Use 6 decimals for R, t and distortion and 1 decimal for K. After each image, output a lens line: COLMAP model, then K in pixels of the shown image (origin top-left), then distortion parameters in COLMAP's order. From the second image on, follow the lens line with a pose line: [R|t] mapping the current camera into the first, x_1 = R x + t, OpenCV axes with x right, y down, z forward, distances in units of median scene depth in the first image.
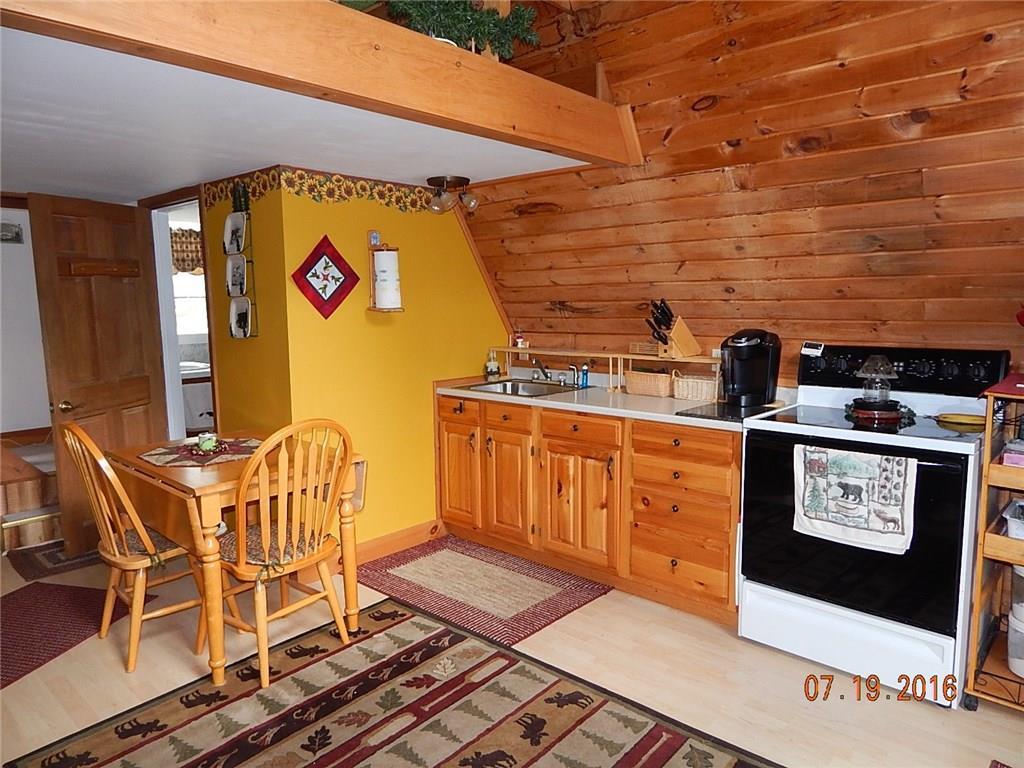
lens RADIAL K [[673.1, 0, 512.0], [0, 673.1, 384.0], [0, 0, 1]] dist [0.004854, 0.000927]
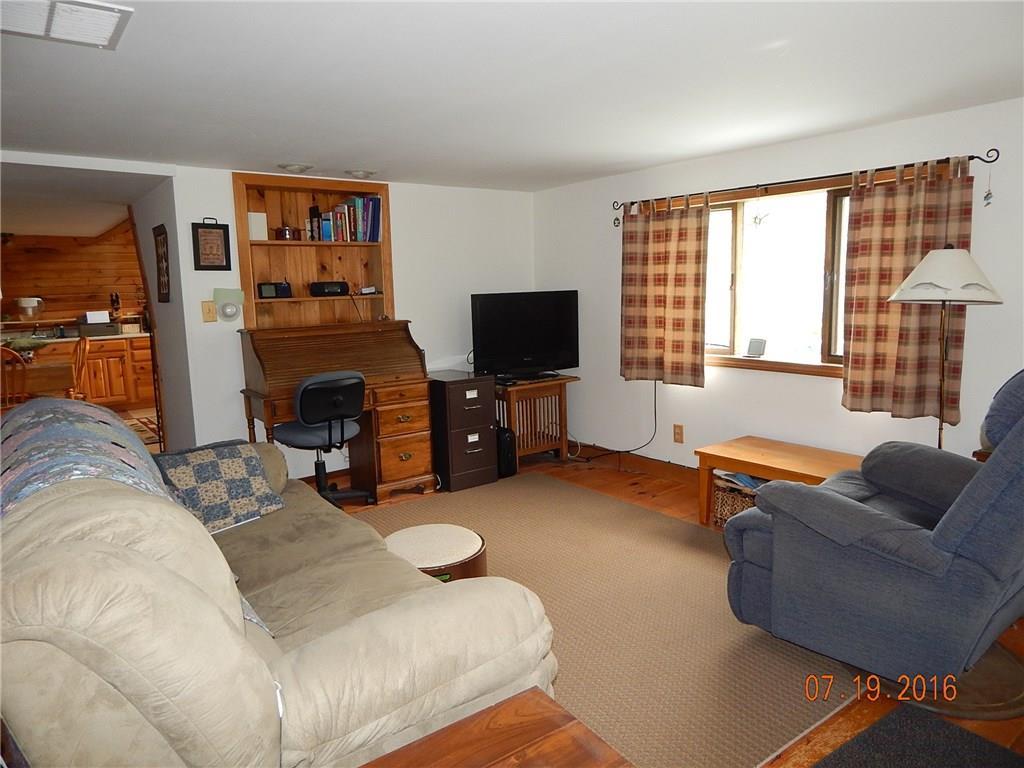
lens RADIAL K [[681.7, 0, 514.4], [0, 681.7, 380.1], [0, 0, 1]] dist [-0.000999, -0.002653]
pose [[0.215680, -0.132535, 0.967428, -2.022475], [0.149272, 0.983576, 0.101469, 0.162442], [-0.964987, 0.122525, 0.231922, -0.994965]]
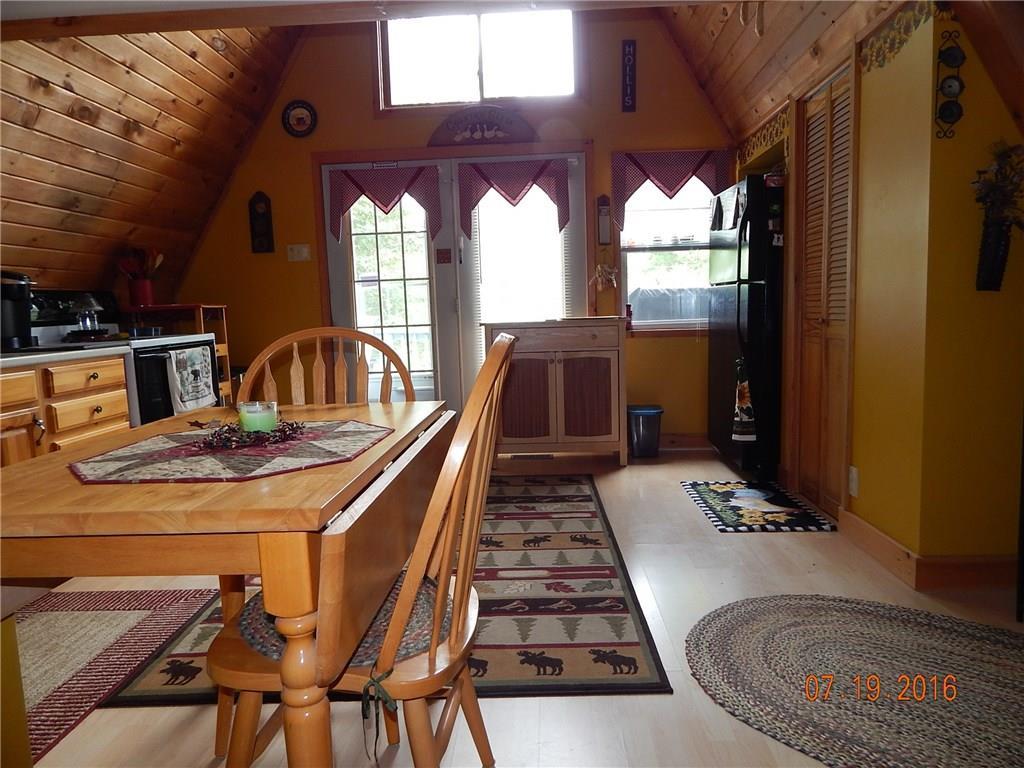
lens RADIAL K [[673.1, 0, 512.0], [0, 673.1, 384.0], [0, 0, 1]] dist [0.004854, 0.000927]
pose [[-0.624330, -0.054332, 0.779269, -0.850571], [0.142439, 0.972936, 0.181953, 0.005767], [-0.768065, 0.224597, -0.599694, 1.057831]]
